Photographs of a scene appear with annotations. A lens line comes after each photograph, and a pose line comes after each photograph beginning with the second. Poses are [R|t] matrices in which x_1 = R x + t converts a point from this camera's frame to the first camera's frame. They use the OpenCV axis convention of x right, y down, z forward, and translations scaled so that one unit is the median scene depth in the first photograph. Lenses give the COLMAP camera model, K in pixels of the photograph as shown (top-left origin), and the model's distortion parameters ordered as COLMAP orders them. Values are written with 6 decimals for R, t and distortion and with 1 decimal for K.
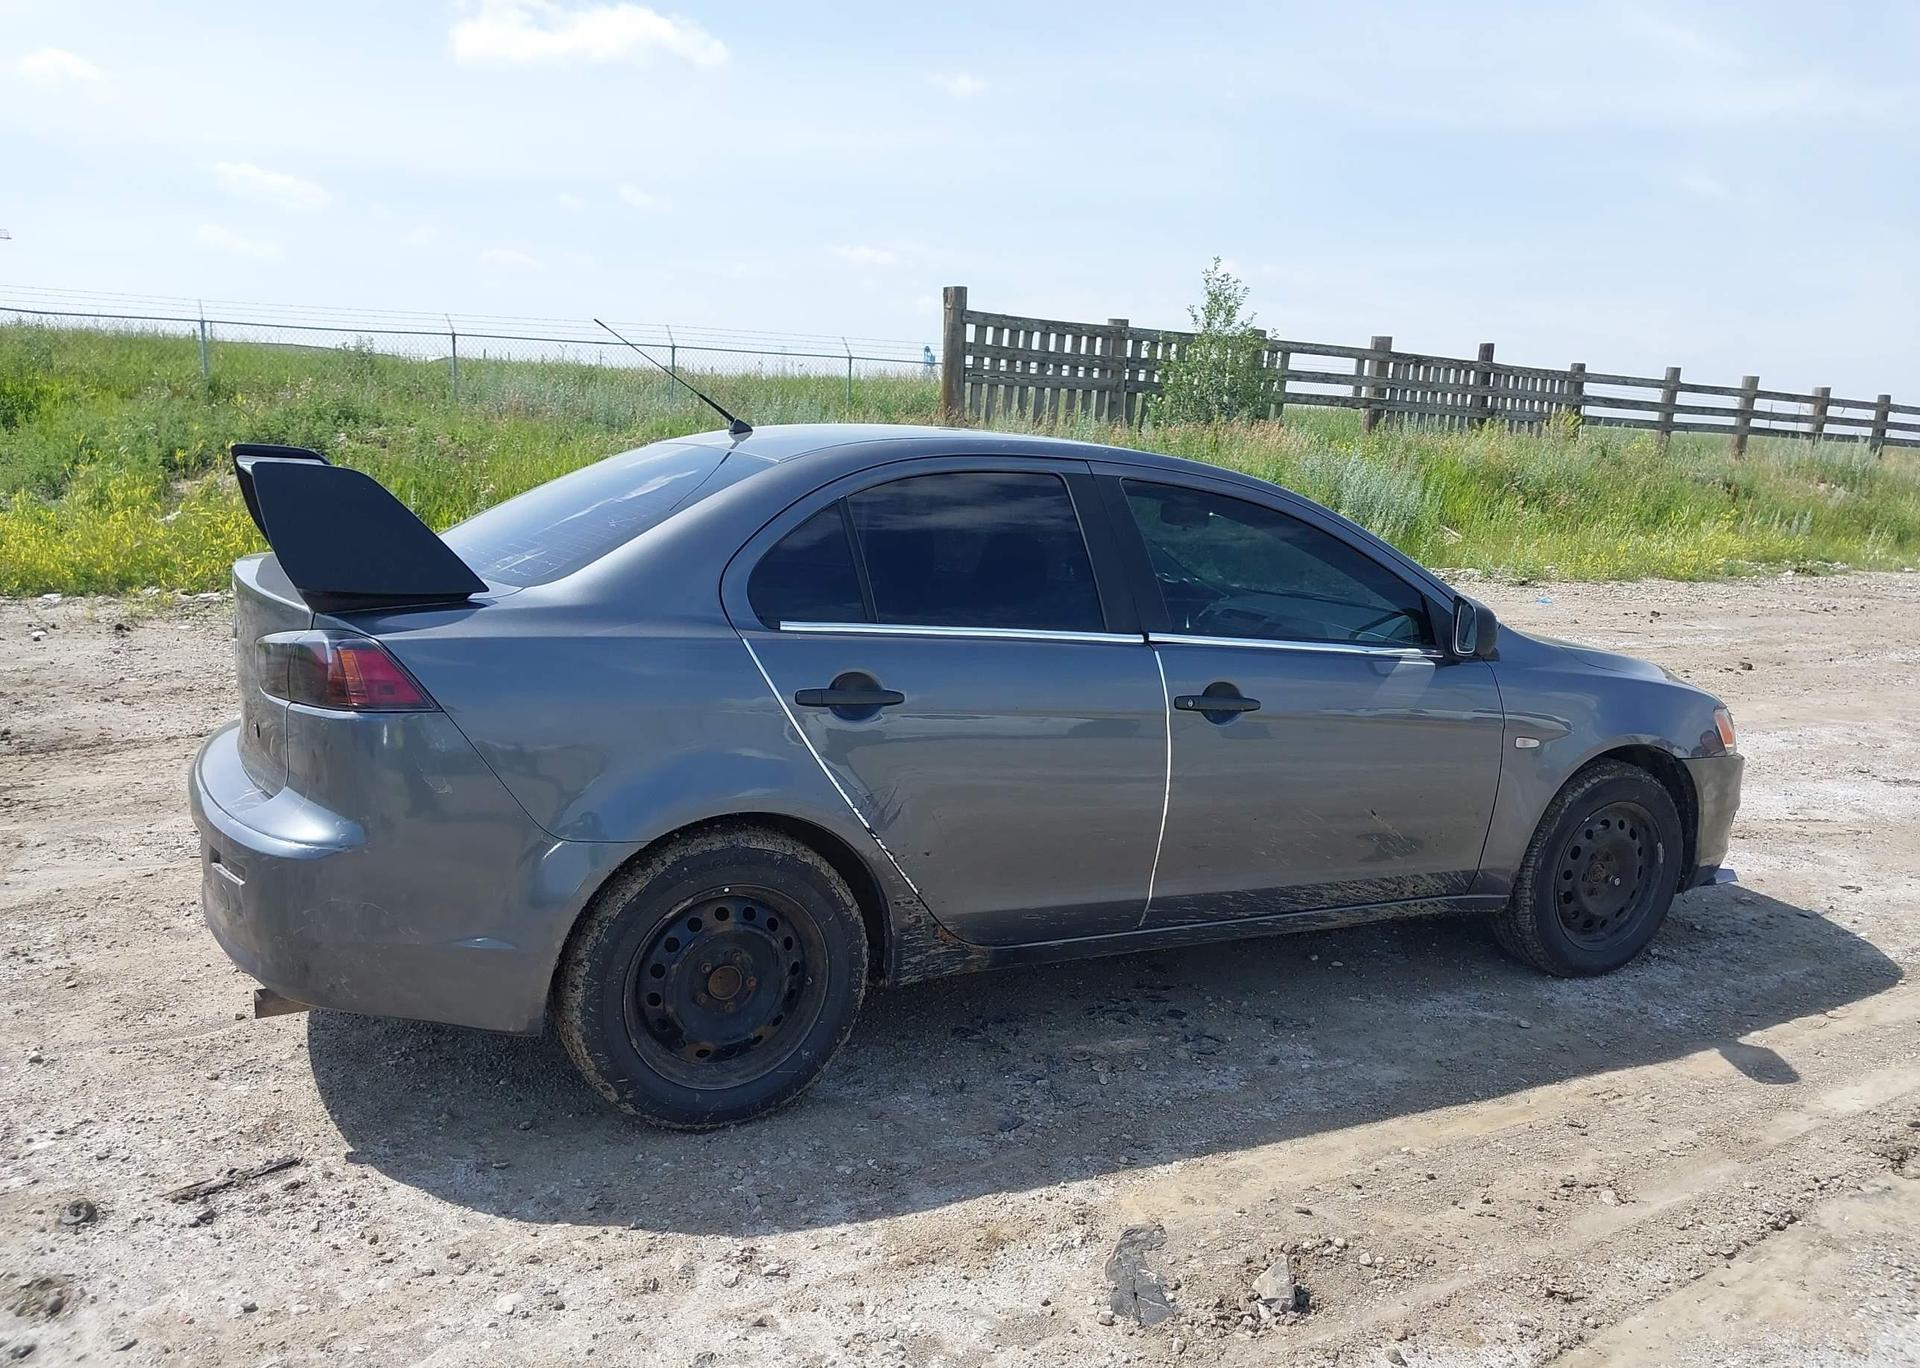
lens RADIAL K [[1506.1, 0, 976.4], [0, 1506.1, 696.9], [0, 0, 1]] dist [0.037433, -0.056184]
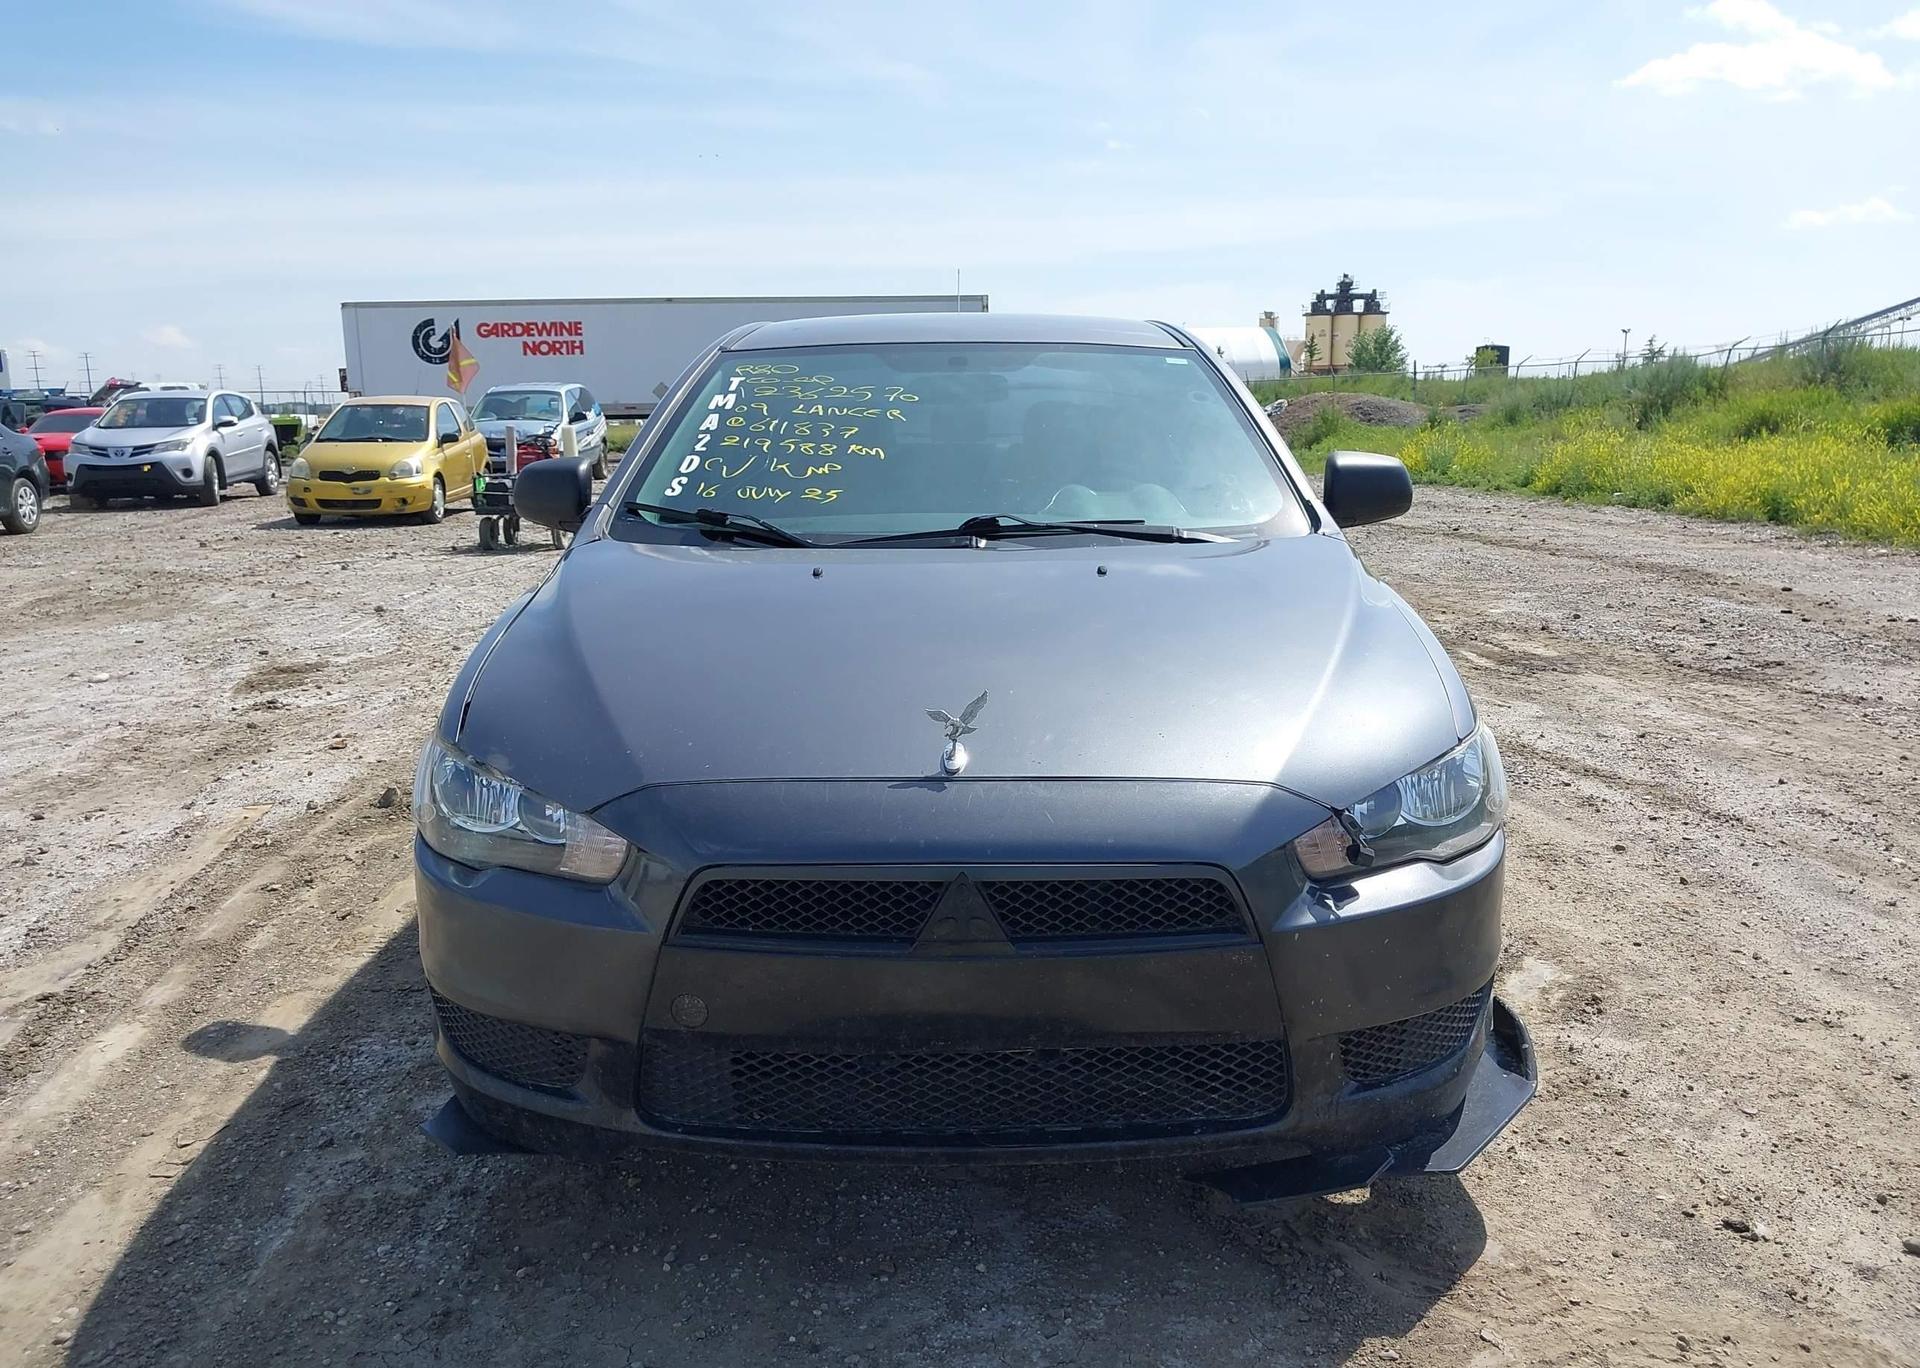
lens RADIAL K [[1506.1, 0, 971.7], [0, 1506.1, 669.0], [0, 0, 1]] dist [0.037433, -0.056184]
pose [[-0.456369, 0.109006, -0.883088, 1.147670], [-0.165192, 0.964834, 0.204466, -0.189537], [0.874322, 0.239191, -0.422314, 1.832165]]
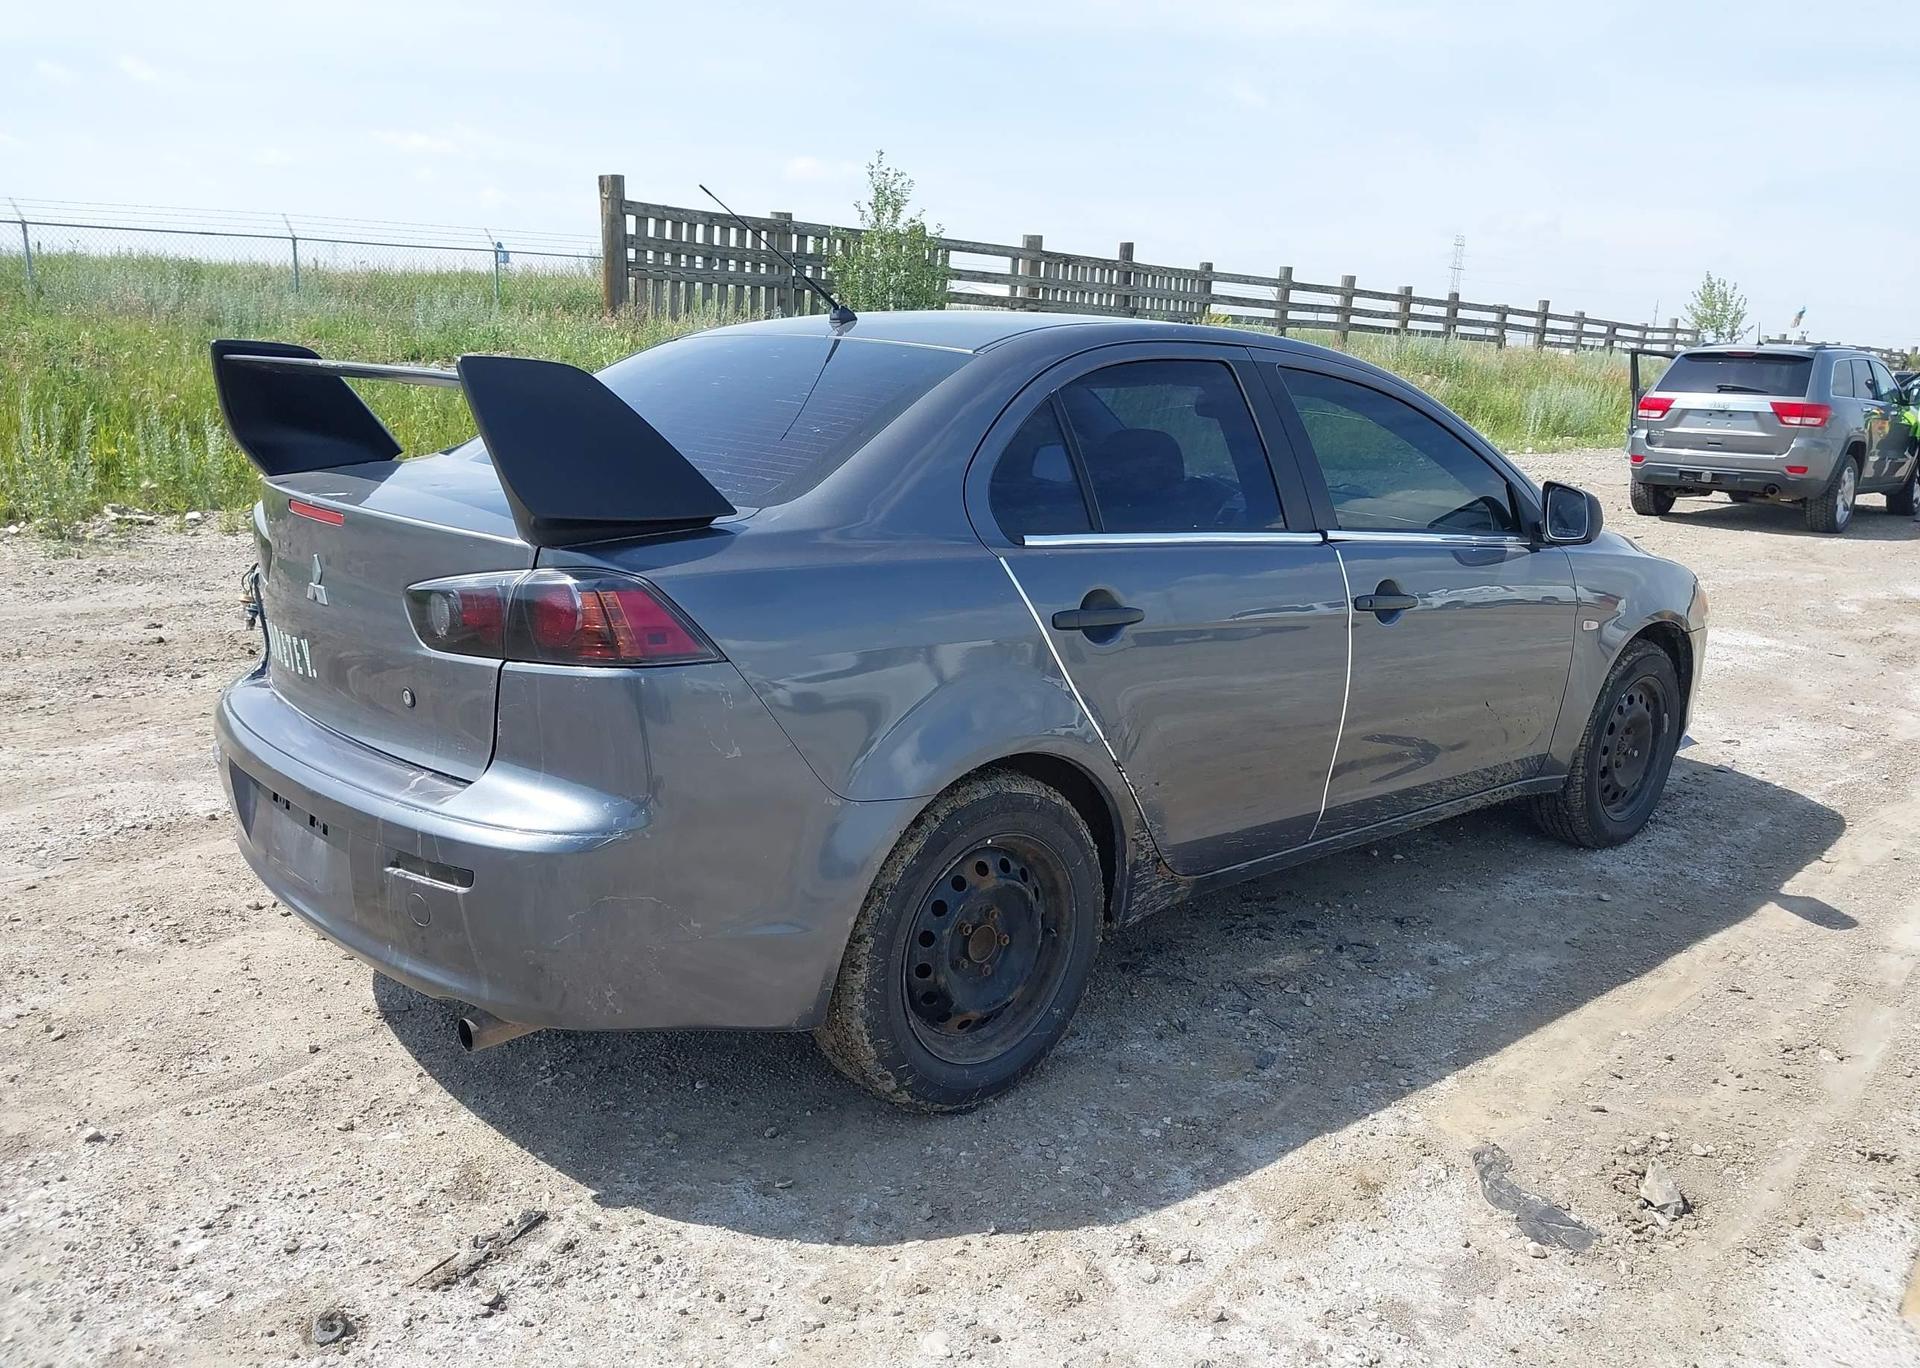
lens RADIAL K [[1506.1, 0, 968.2], [0, 1506.1, 691.3], [0, 0, 1]] dist [0.037433, -0.056184]
pose [[0.966035, -0.067186, 0.249525, -0.360858], [0.052383, 0.996476, 0.065506, -0.017047], [-0.253047, -0.050210, 0.966150, 0.140738]]
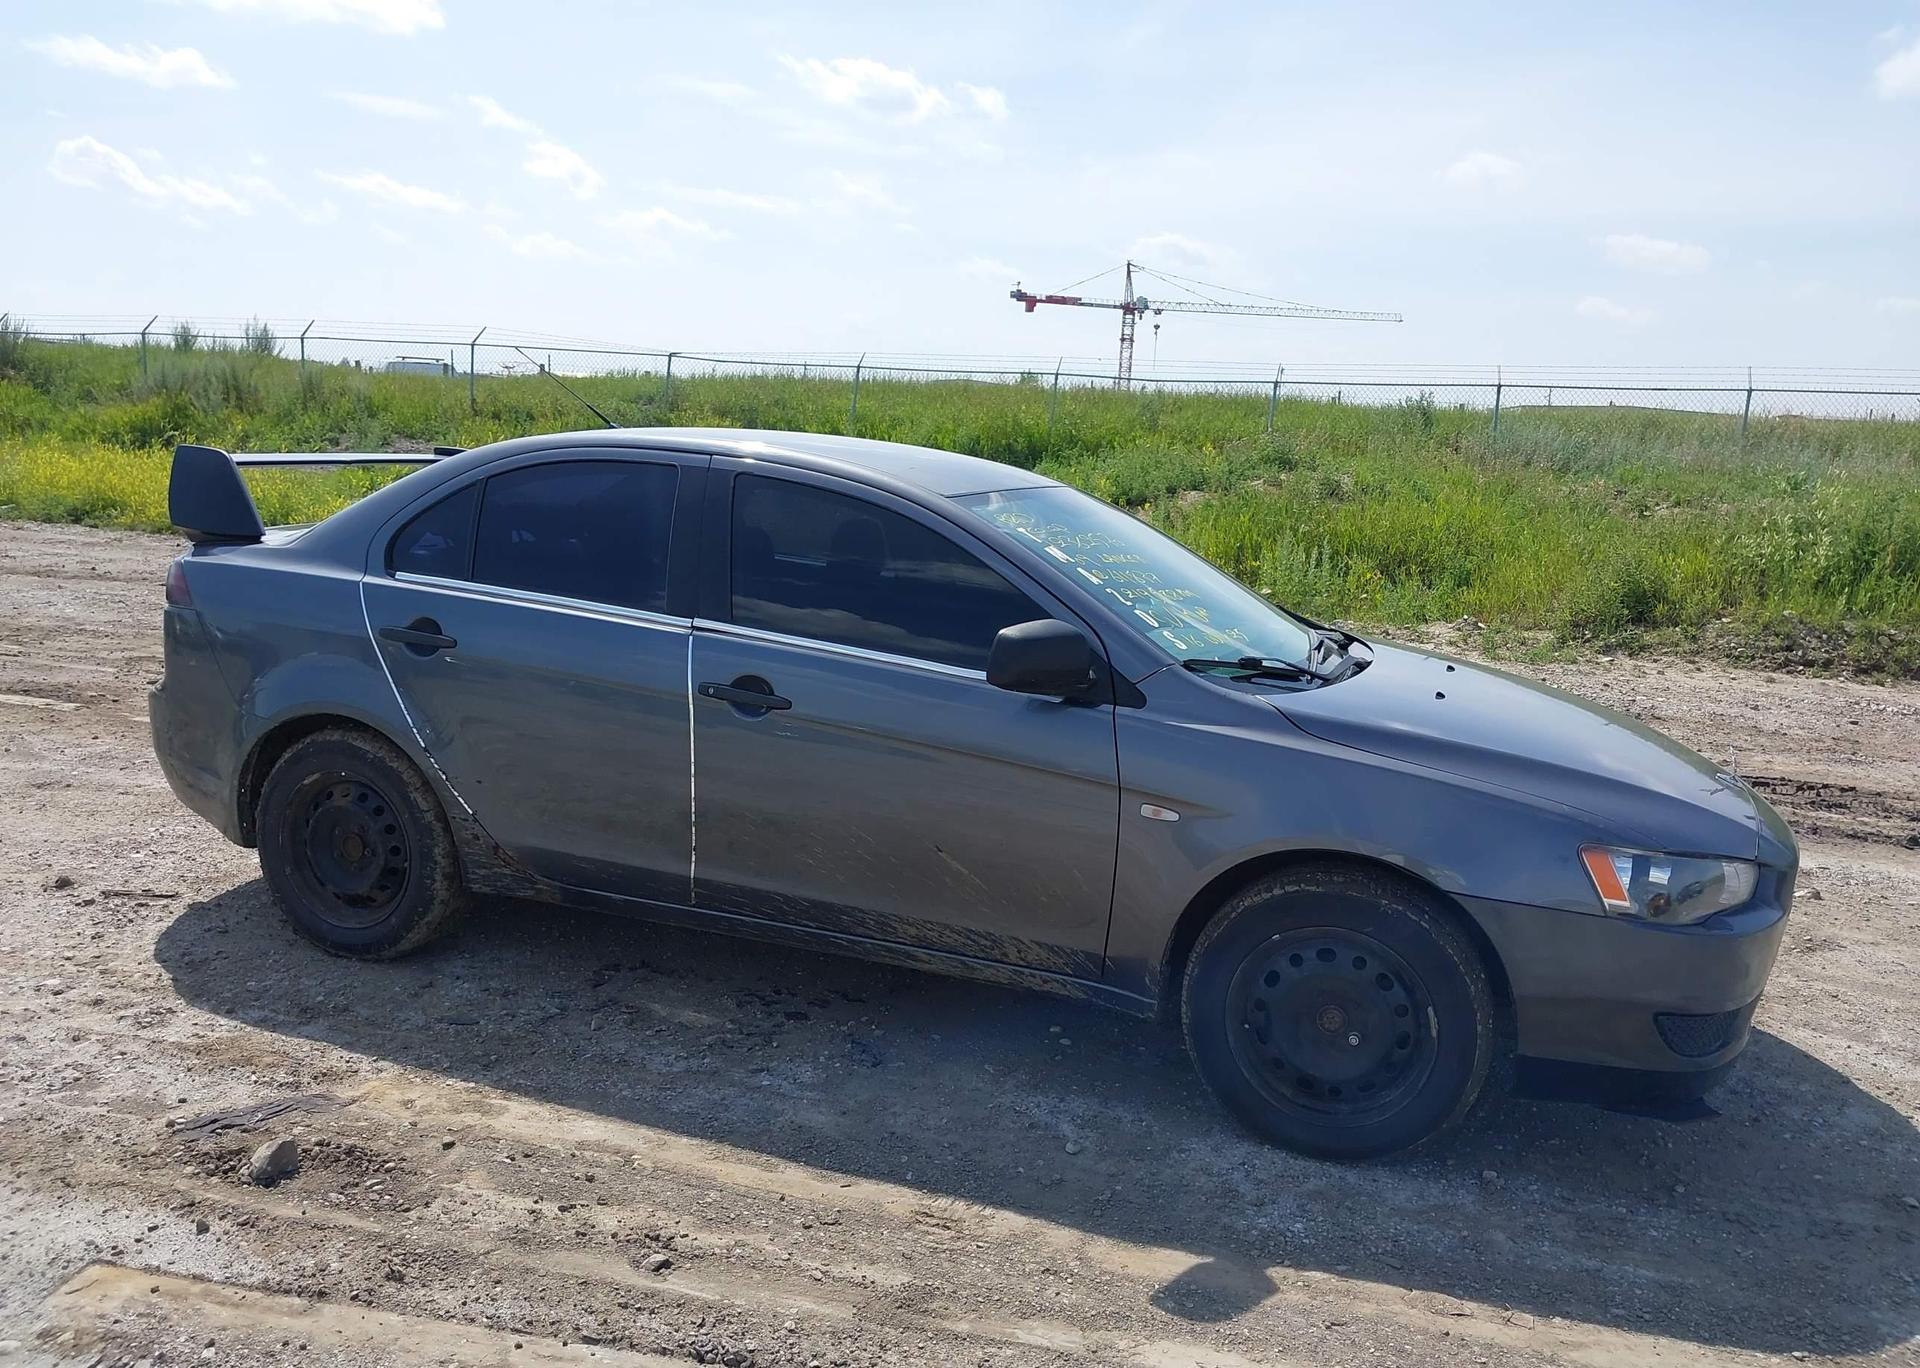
lens RADIAL K [[1506.1, 0, 966.1], [0, 1506.1, 690.1], [0, 0, 1]] dist [0.037433, -0.056184]
pose [[0.674429, 0.113251, -0.729603, 1.051386], [-0.145118, 0.989224, 0.019406, -0.042511], [0.723938, 0.092791, 0.683596, 0.447261]]
